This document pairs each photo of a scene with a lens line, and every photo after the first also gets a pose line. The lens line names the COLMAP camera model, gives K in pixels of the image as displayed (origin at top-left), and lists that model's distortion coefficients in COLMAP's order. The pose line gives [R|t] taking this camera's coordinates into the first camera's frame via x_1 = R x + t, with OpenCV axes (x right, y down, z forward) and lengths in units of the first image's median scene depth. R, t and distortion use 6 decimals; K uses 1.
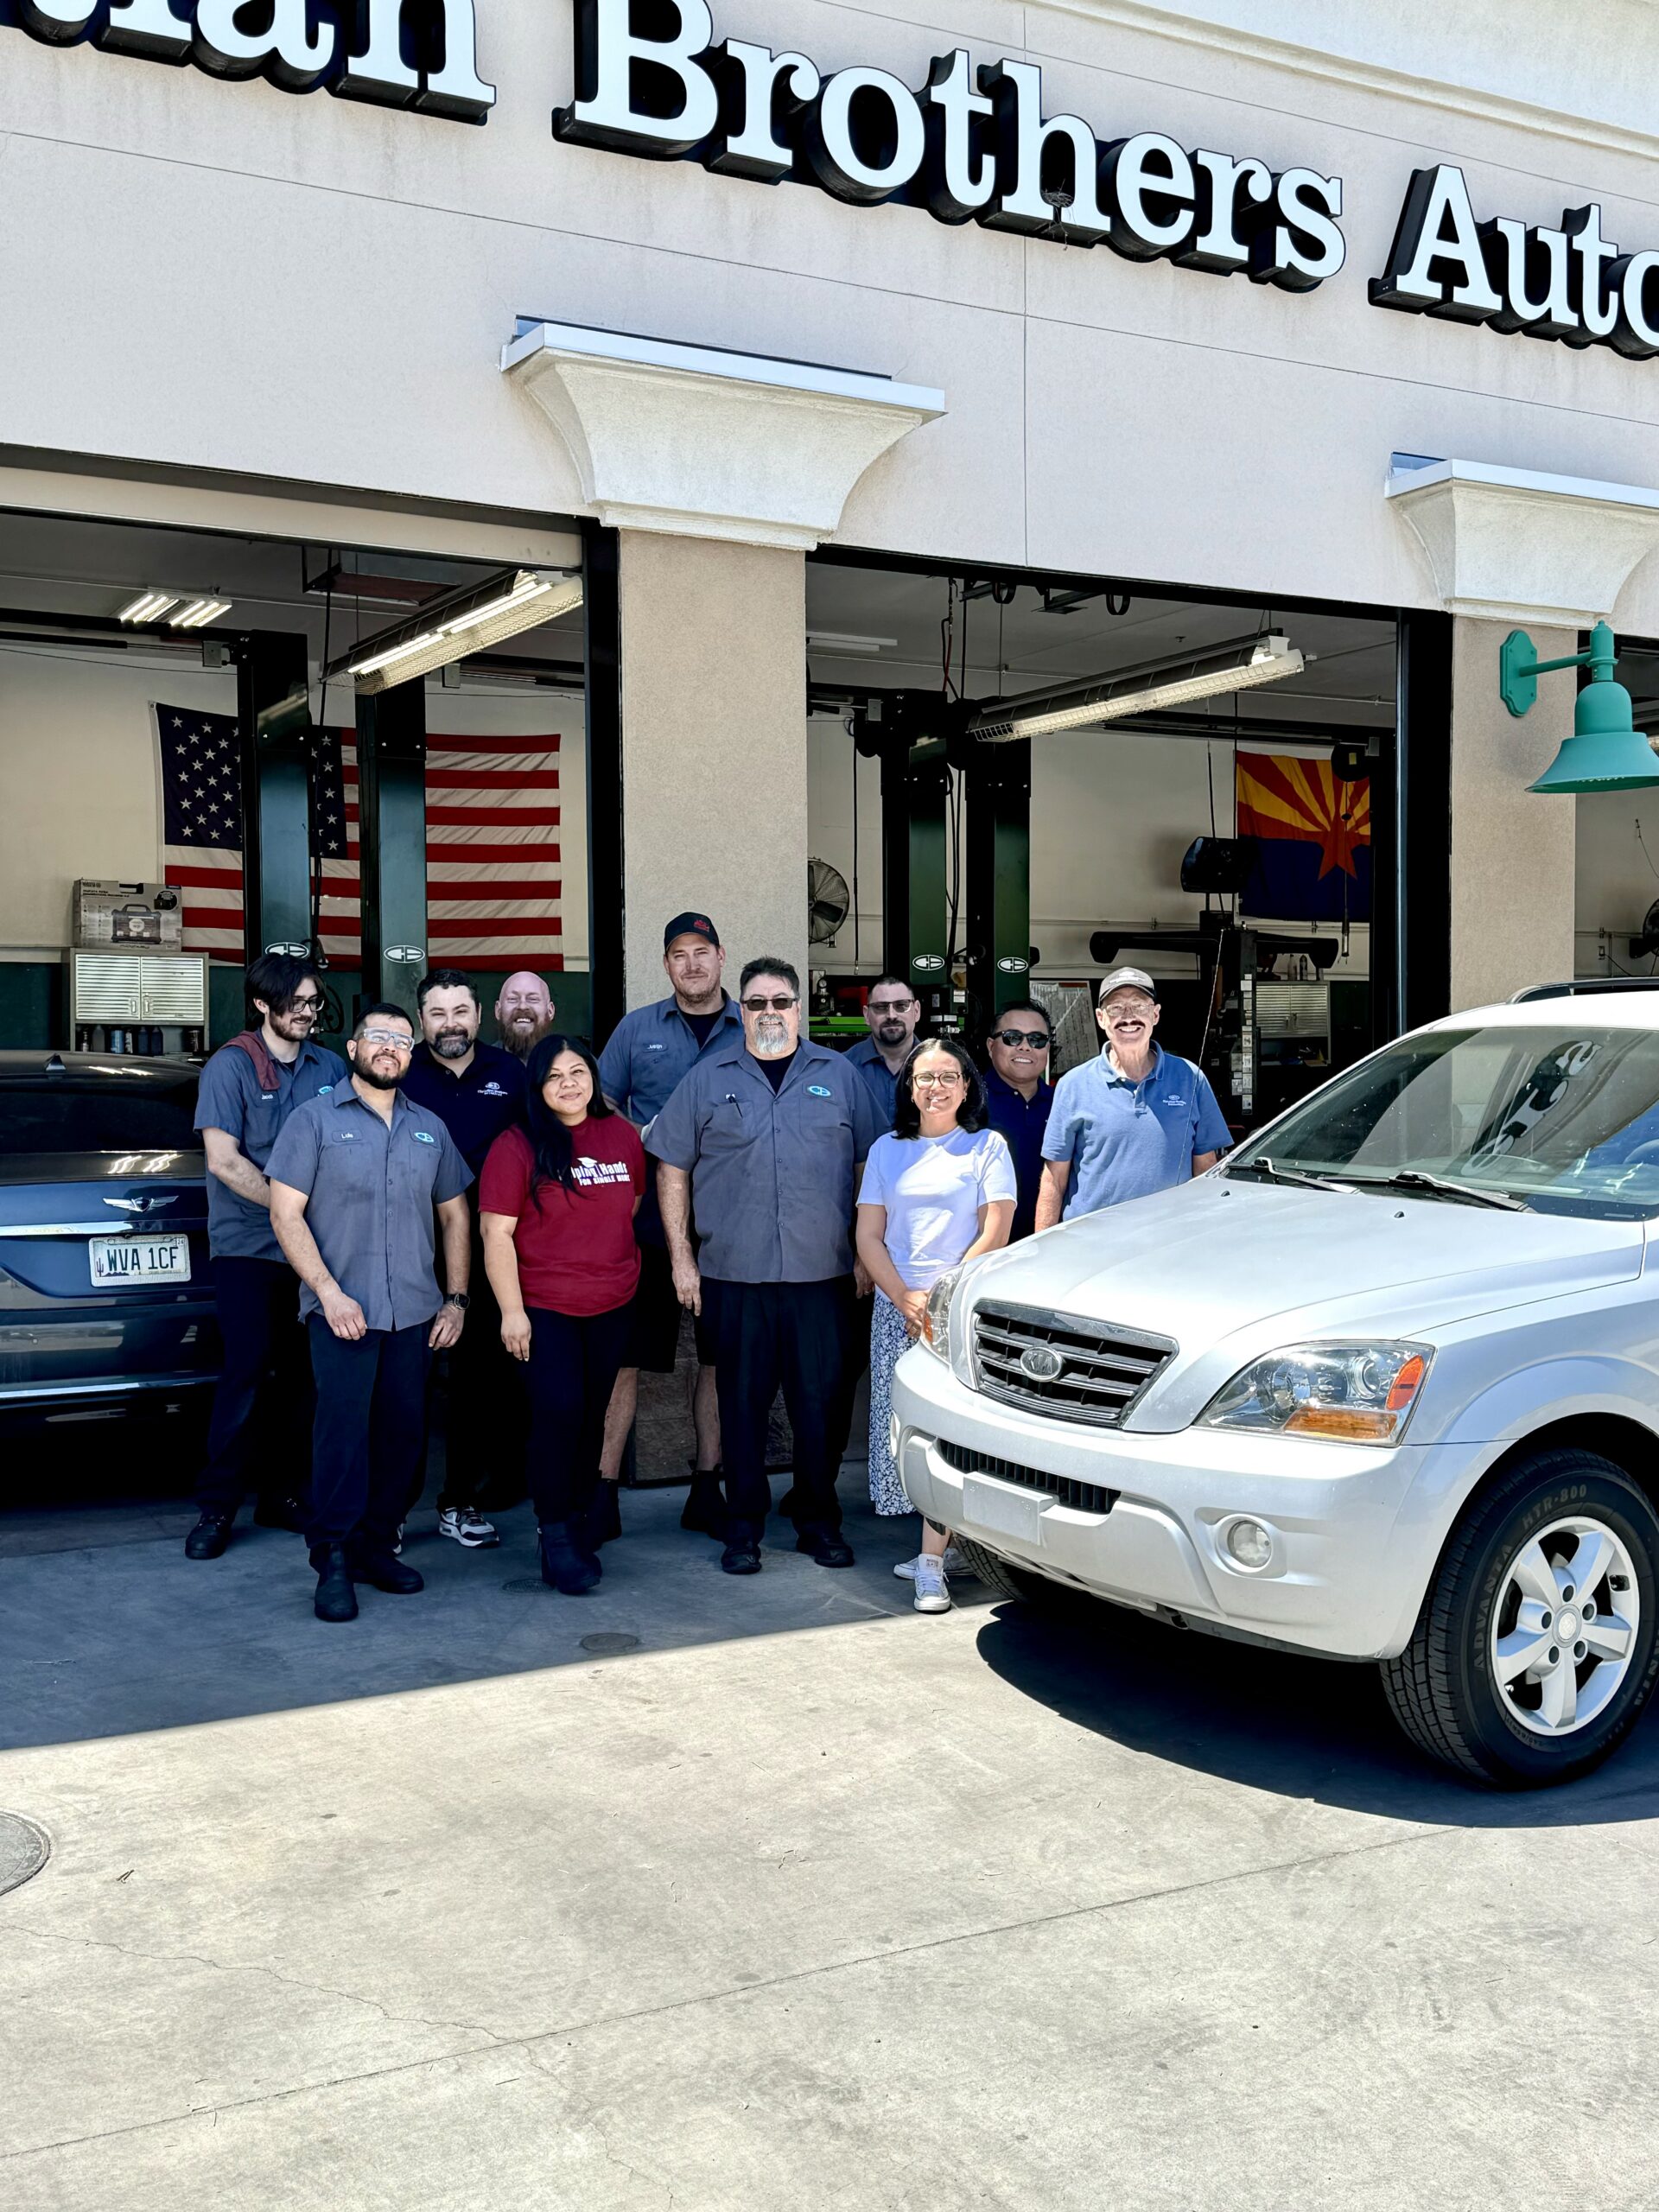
lens RADIAL K [[2322.0, 0, 787.4], [0, 2322.0, 1148.9], [0, 0, 1]] dist [-0.000919, 0.000000]
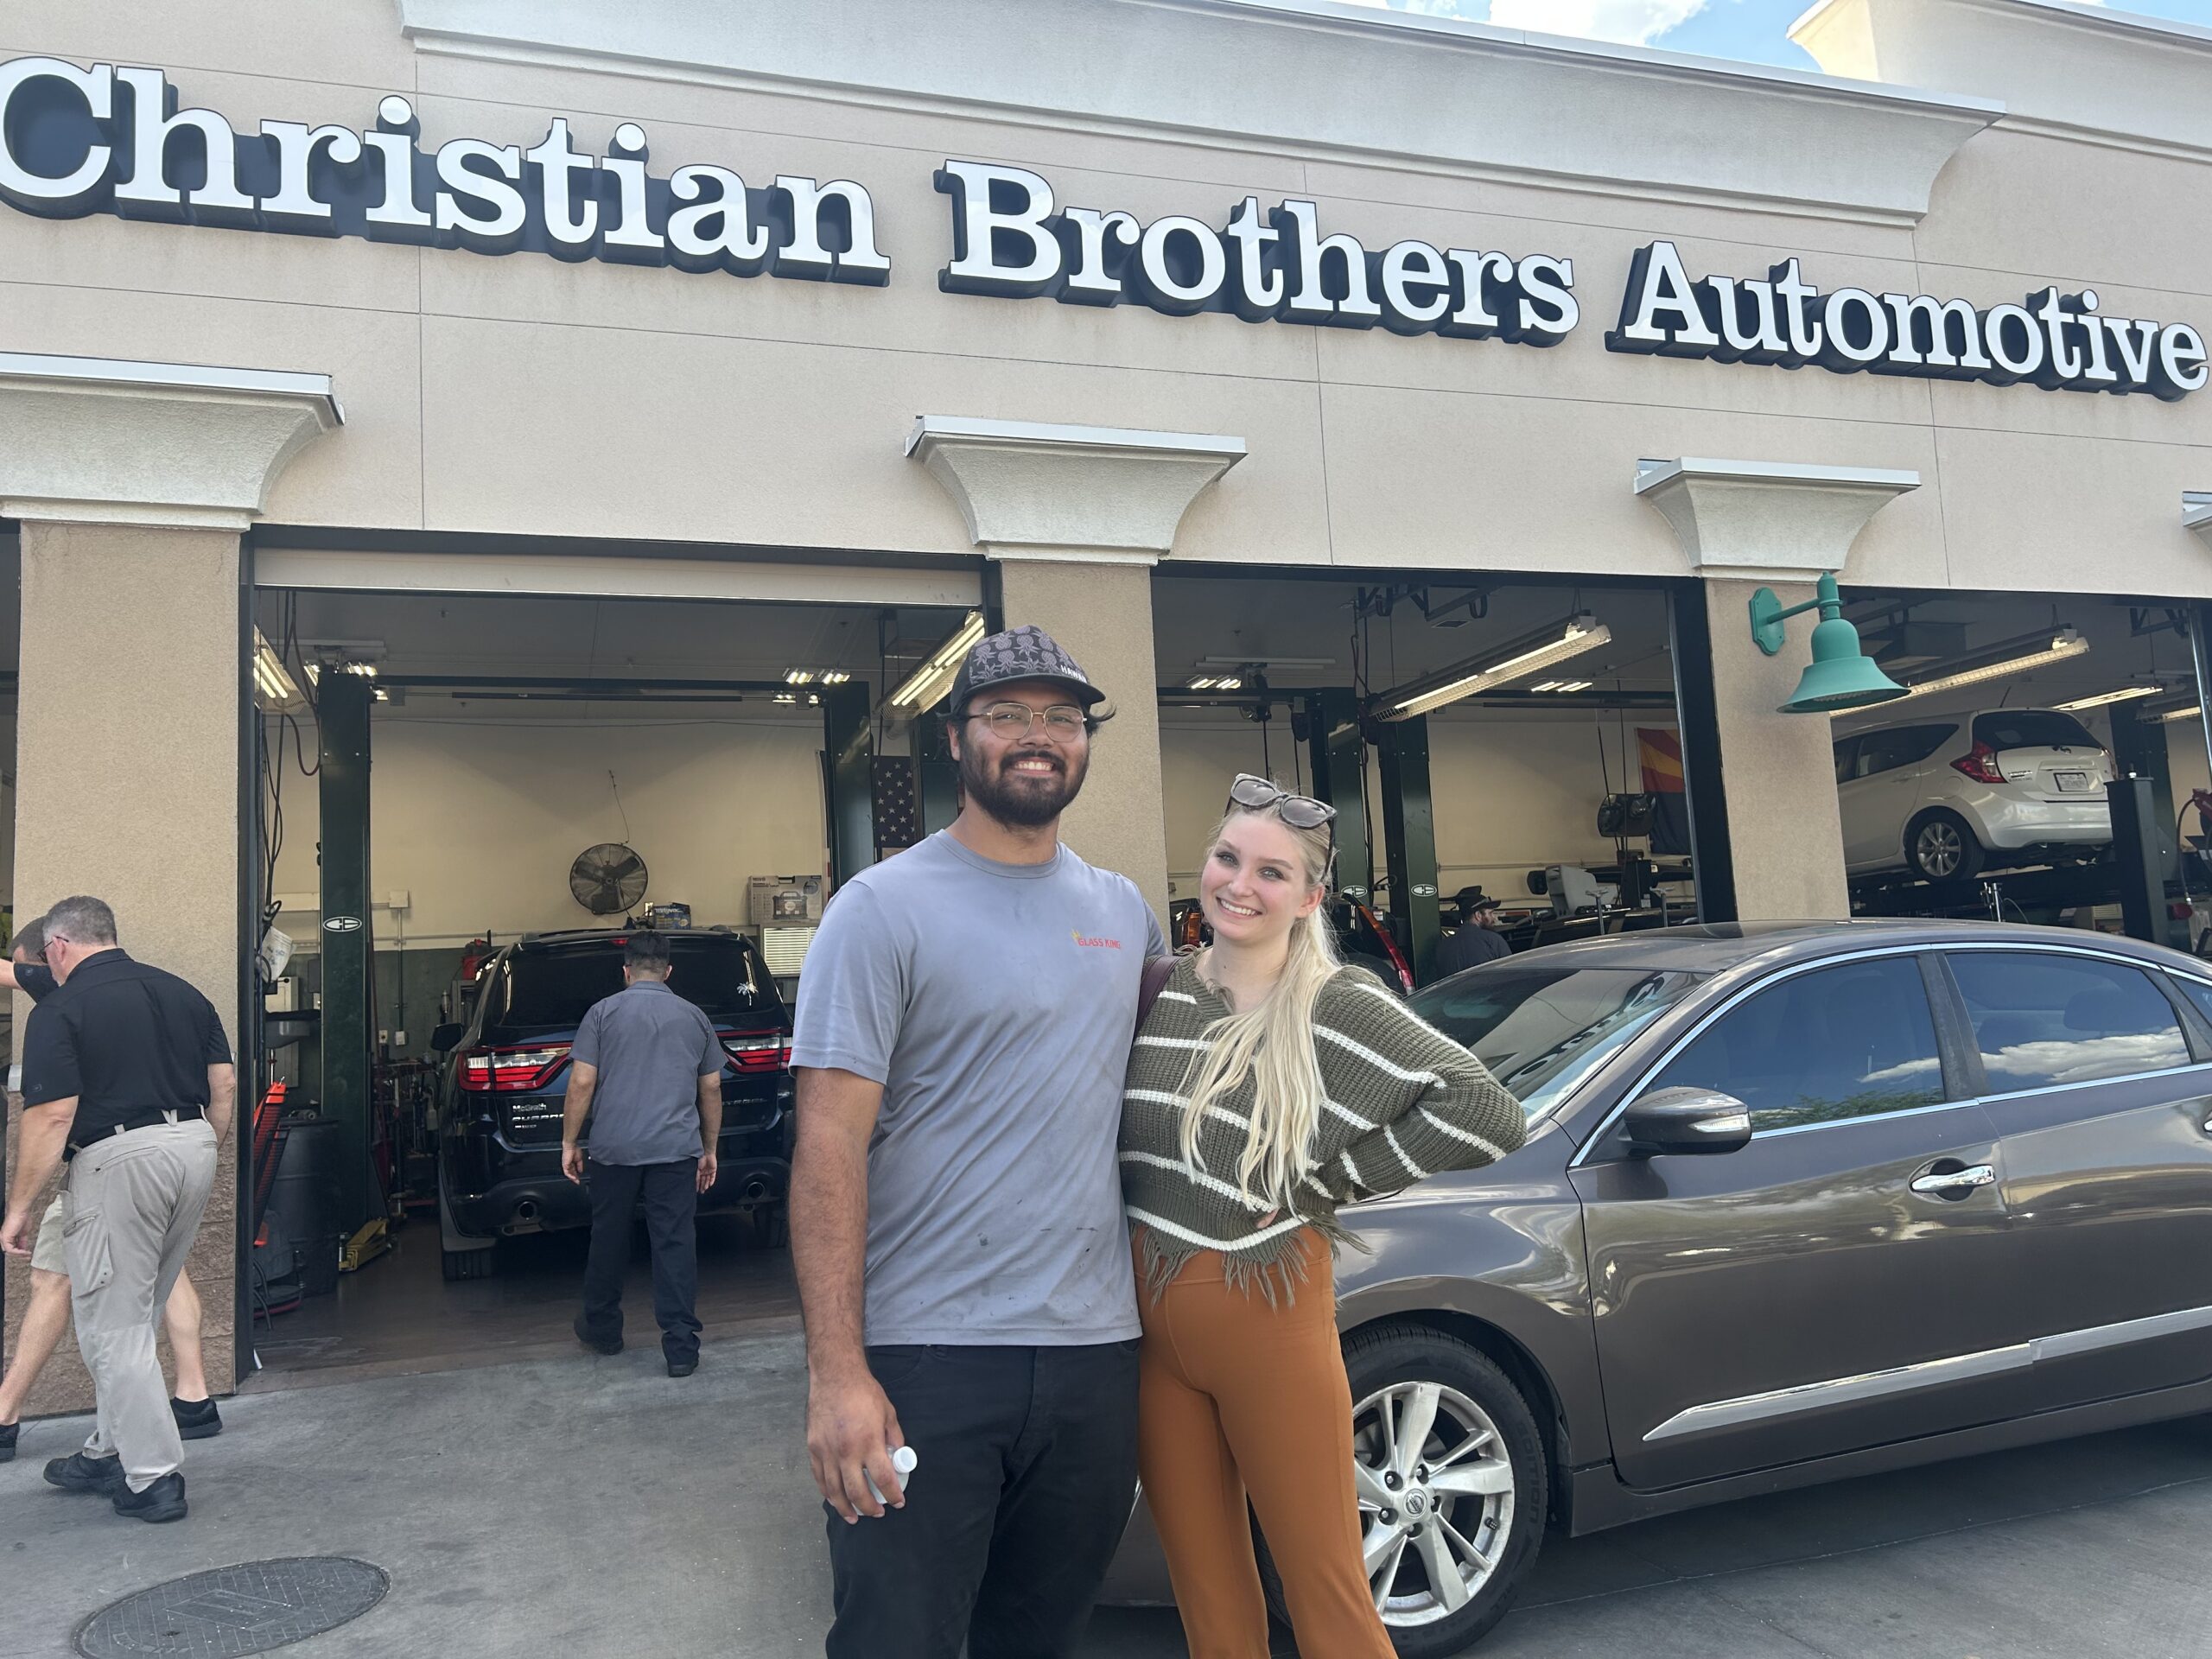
lens RADIAL K [[1680.2, 0, 1089.3], [0, 1680.2, 827.2], [0, 0, 1]] dist [0.039590, -0.053147]
pose [[0.982722, -0.066718, -0.172647, 0.119968], [0.040795, 0.987910, -0.149563, 0.027238], [0.180538, 0.139936, 0.973563, 0.077786]]
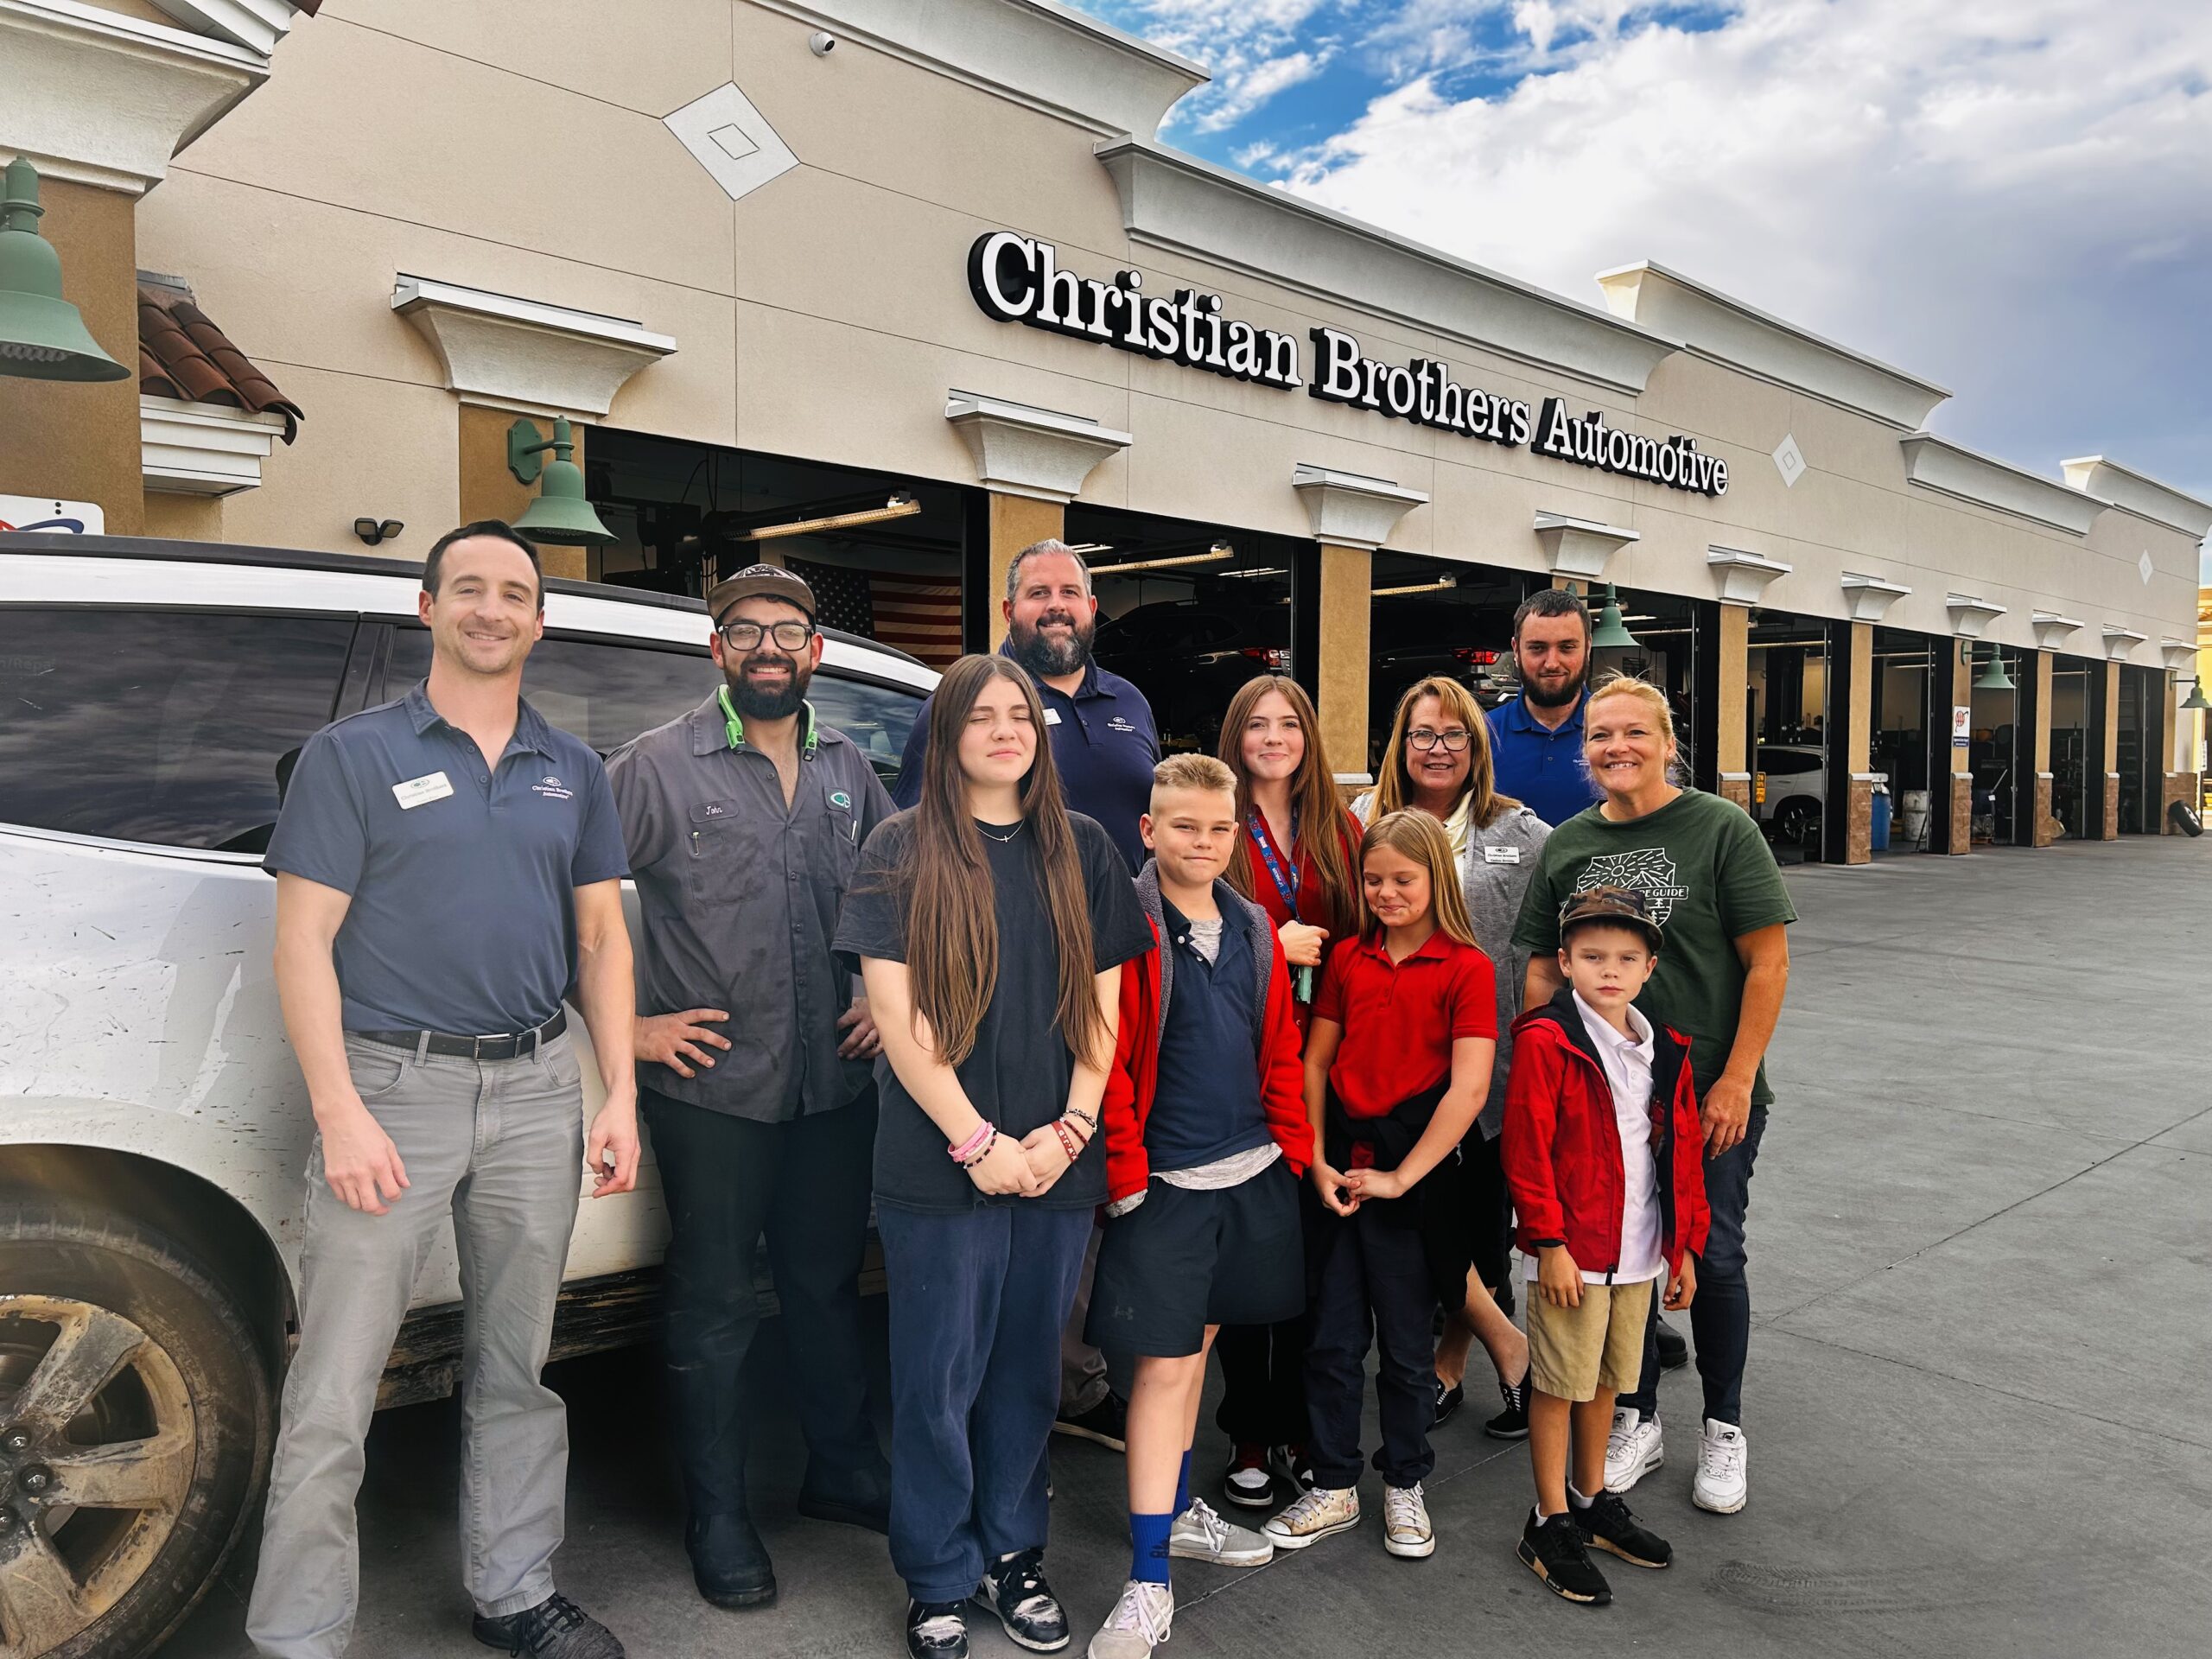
lens RADIAL K [[1680.2, 0, 1113.9], [0, 1680.2, 851.6], [0, 0, 1]] dist [0.039590, -0.053147]
pose [[0.960244, -0.002665, 0.279149, -0.738186], [-0.001337, 0.999899, 0.014143, 0.045055], [-0.279158, -0.013954, 0.960144, -0.671622]]
